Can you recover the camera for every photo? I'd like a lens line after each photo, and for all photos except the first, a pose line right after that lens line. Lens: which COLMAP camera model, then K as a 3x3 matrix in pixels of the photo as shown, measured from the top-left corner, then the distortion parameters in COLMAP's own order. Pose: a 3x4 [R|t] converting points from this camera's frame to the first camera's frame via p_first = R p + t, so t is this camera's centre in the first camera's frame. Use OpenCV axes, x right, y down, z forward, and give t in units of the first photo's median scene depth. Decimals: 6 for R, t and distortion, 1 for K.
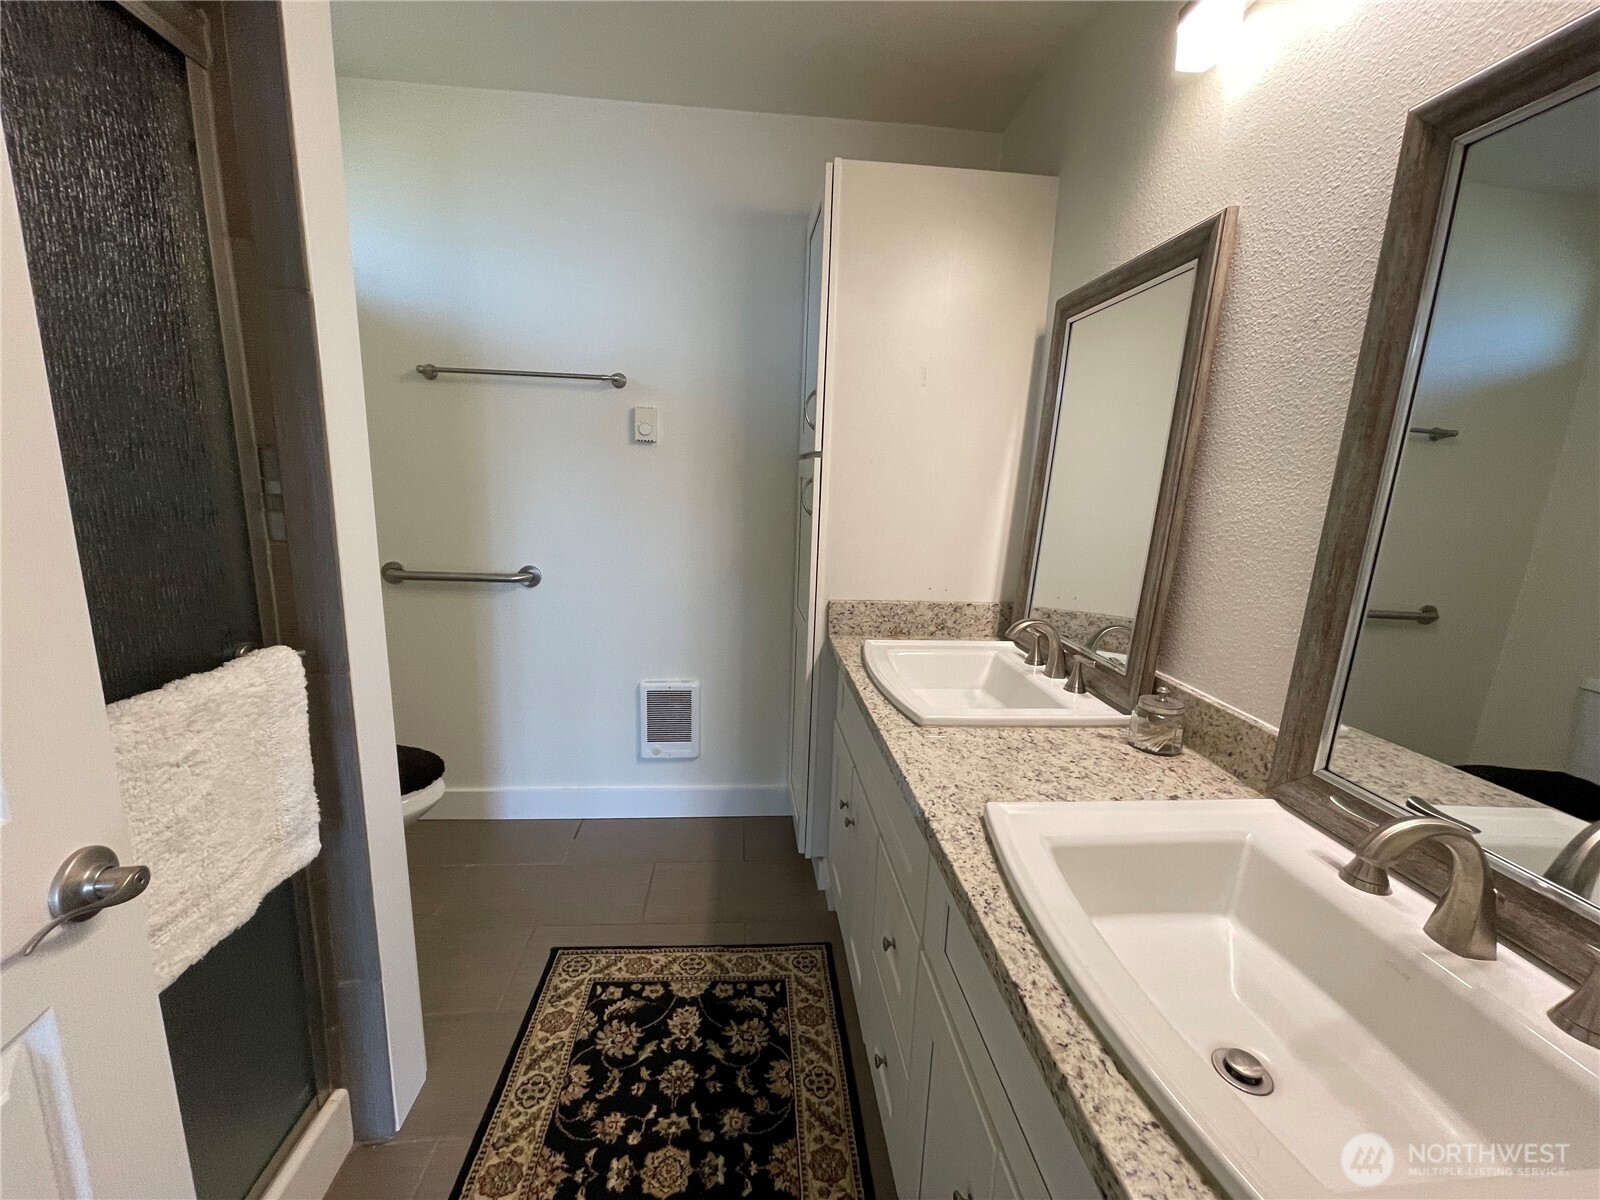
lens RADIAL K [[645.6, 0, 795.1], [0, 645.6, 601.0], [0, 0, 1]] dist [-0.002510, -0.000192]
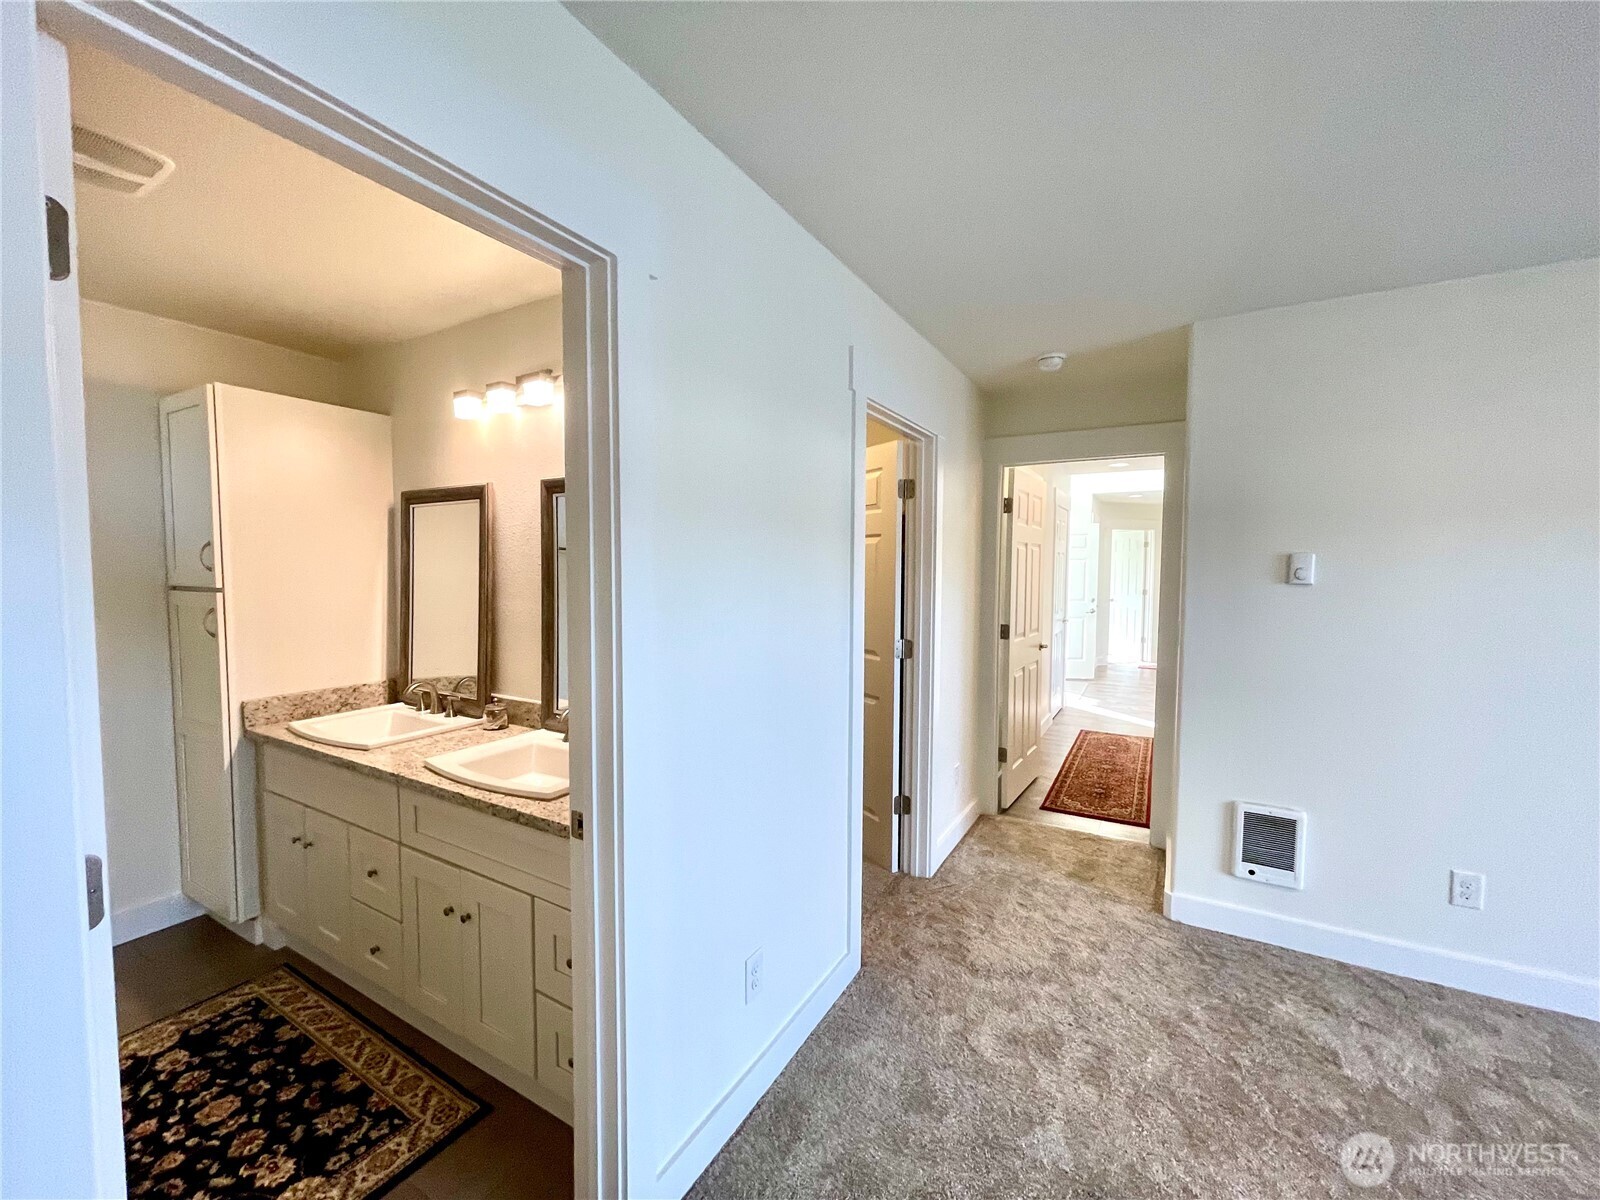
lens RADIAL K [[645.6, 0, 795.1], [0, 645.6, 601.0], [0, 0, 1]] dist [-0.002510, -0.000192]
pose [[0.571995, -0.076083, 0.816721, -0.428109], [0.175382, 0.984007, -0.031163, 0.043264], [-0.801288, 0.161063, 0.576191, -0.792837]]
